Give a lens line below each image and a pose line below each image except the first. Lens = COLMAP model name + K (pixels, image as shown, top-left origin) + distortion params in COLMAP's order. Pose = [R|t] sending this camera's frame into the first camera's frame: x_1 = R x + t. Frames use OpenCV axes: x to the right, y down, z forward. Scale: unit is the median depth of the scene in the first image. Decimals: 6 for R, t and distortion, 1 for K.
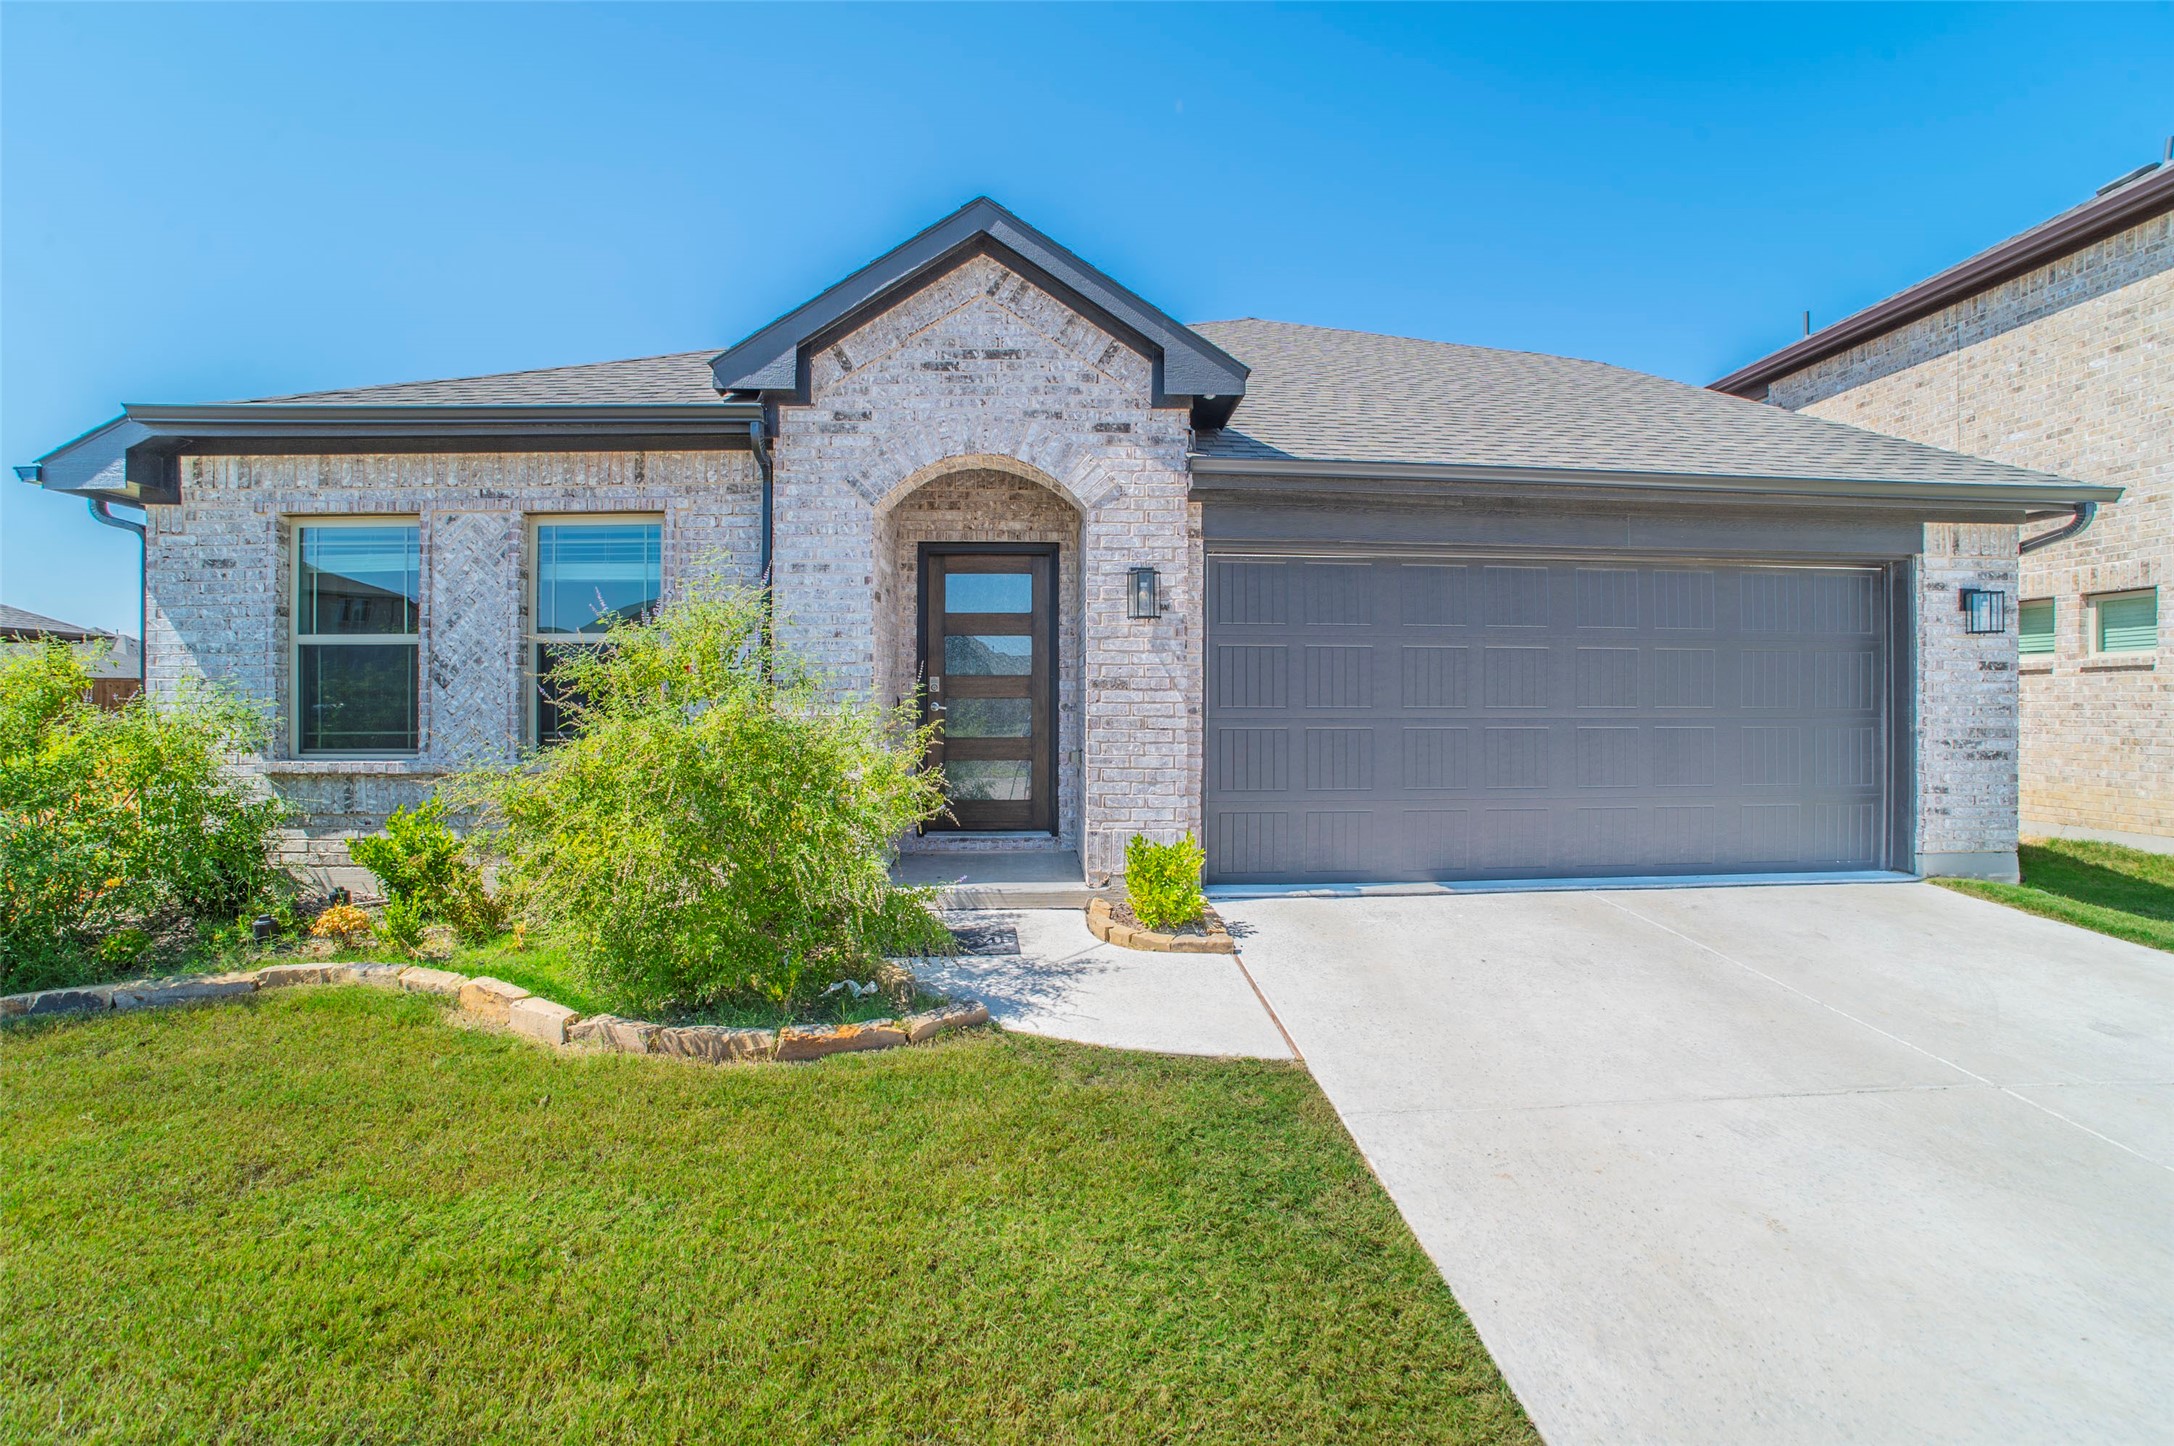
lens RADIAL K [[985.8, 0, 1080.0], [0, 985.8, 729.8], [0, 0, 1]] dist [-0.096229, 0.035916]
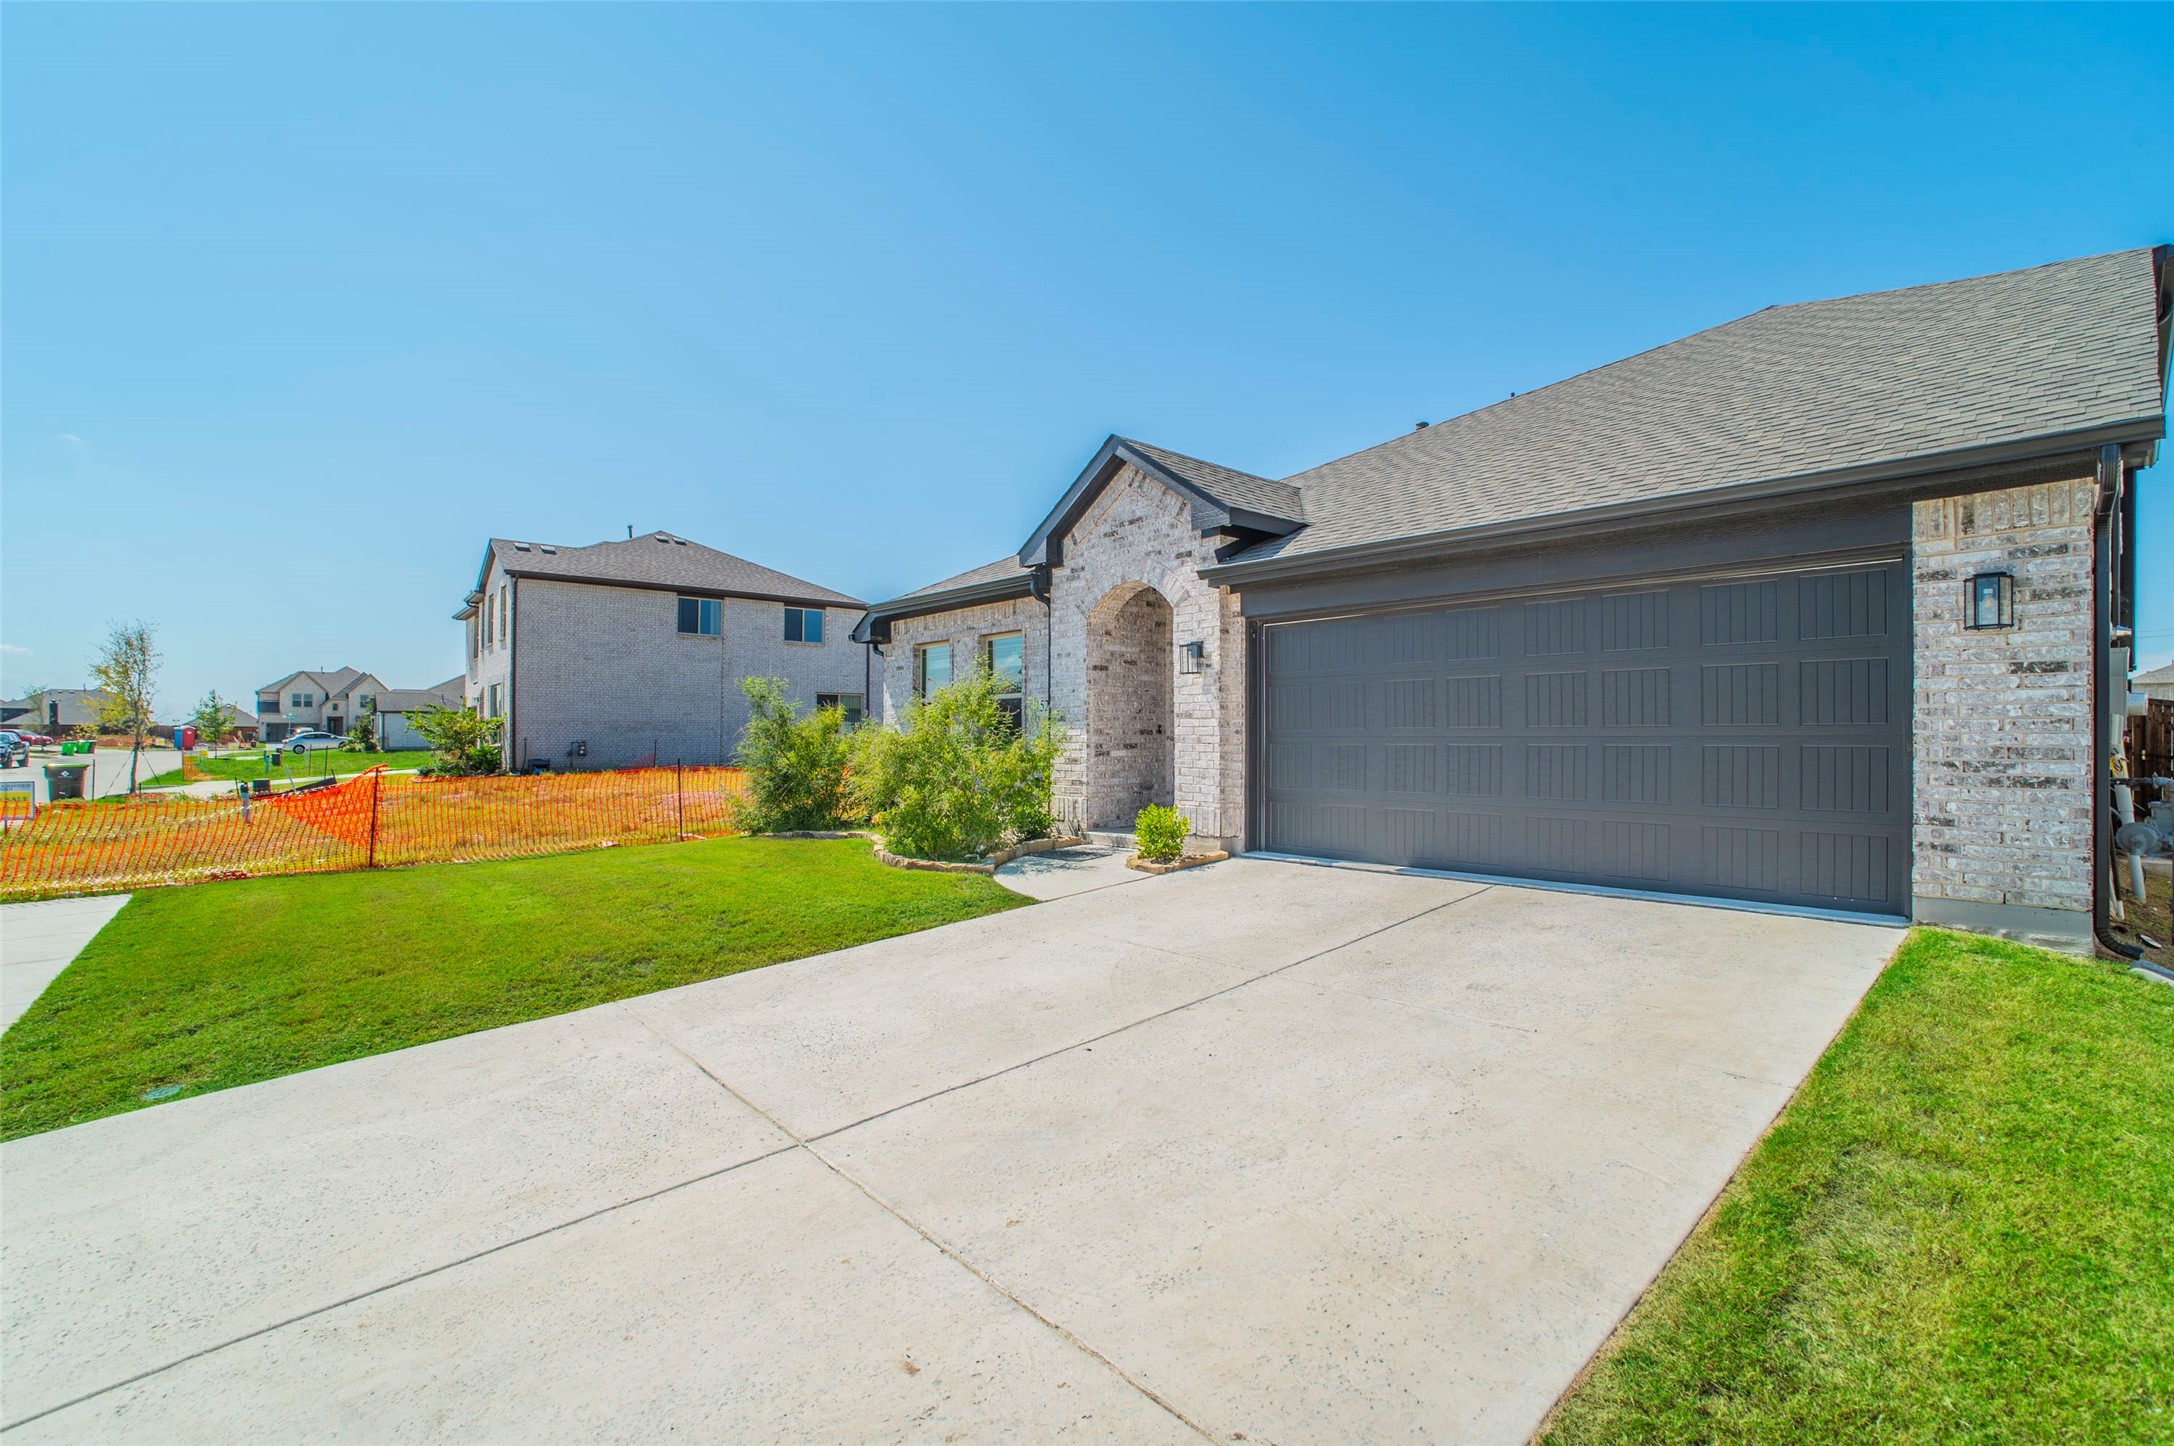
lens RADIAL K [[985.8, 0, 1080.0], [0, 985.8, 729.8], [0, 0, 1]] dist [-0.096229, 0.035916]
pose [[0.615841, -0.006421, -0.787844, 1.197165], [-0.013085, 0.999746, -0.018376, 0.009034], [0.787762, 0.021626, 0.615601, -0.117659]]
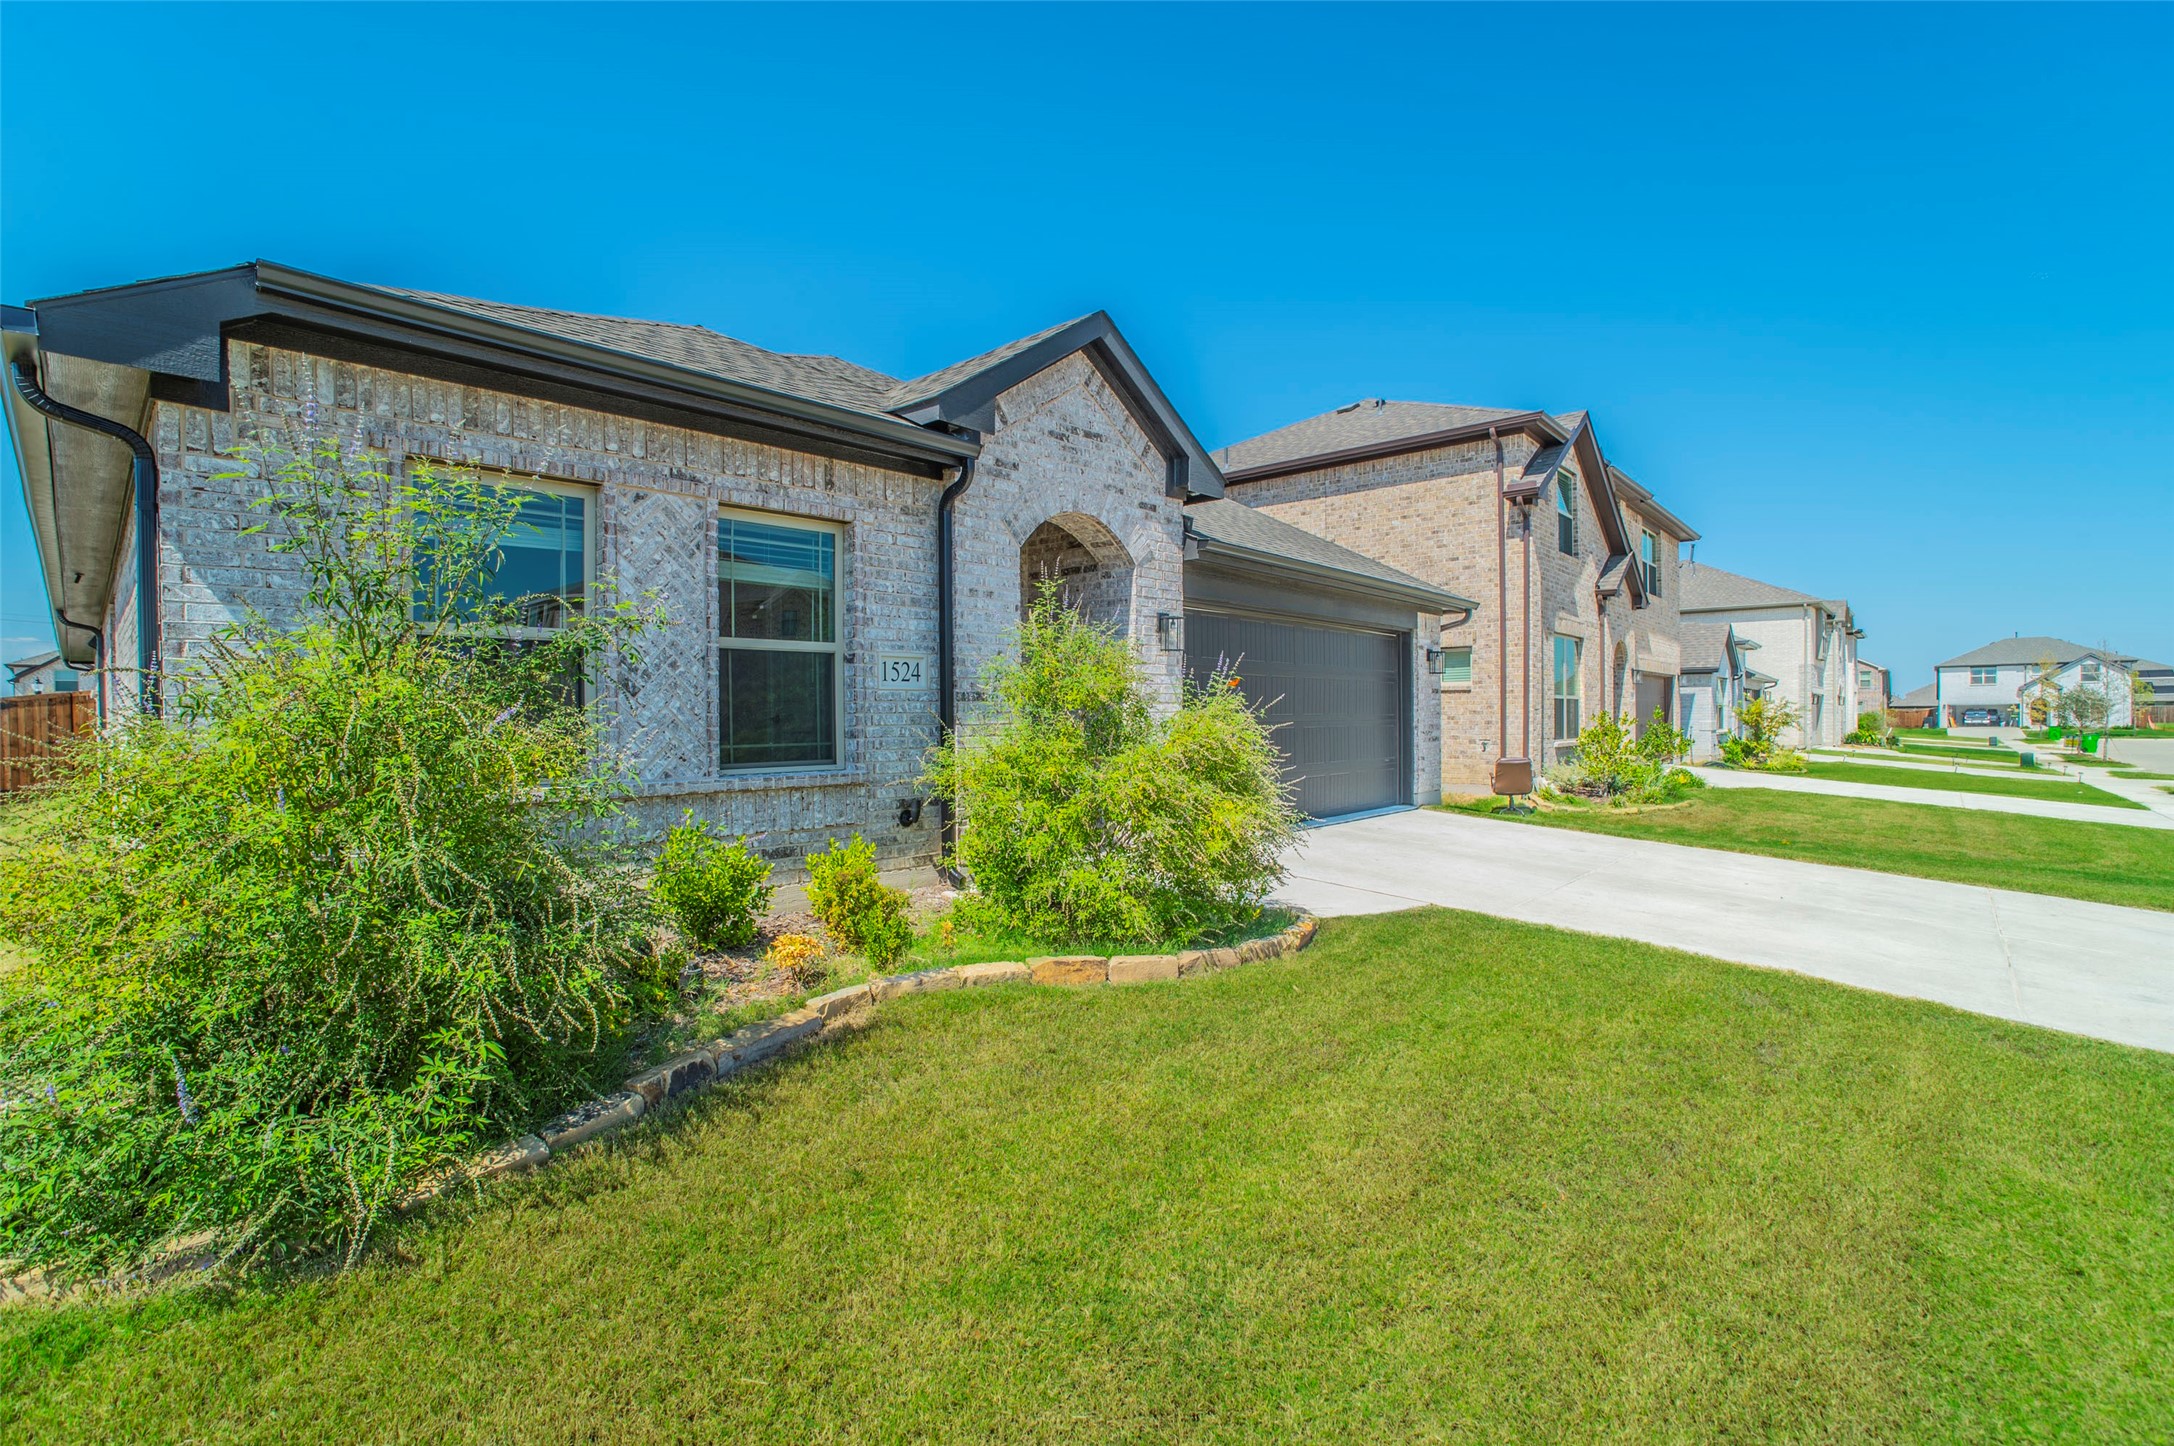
lens RADIAL K [[985.8, 0, 1080.0], [0, 985.8, 729.8], [0, 0, 1]] dist [-0.096229, 0.035916]
pose [[0.714016, -0.015092, 0.699967, -0.980312], [0.021352, 0.999772, -0.000225, -0.005587], [-0.699804, 0.015107, 0.714175, 0.111952]]
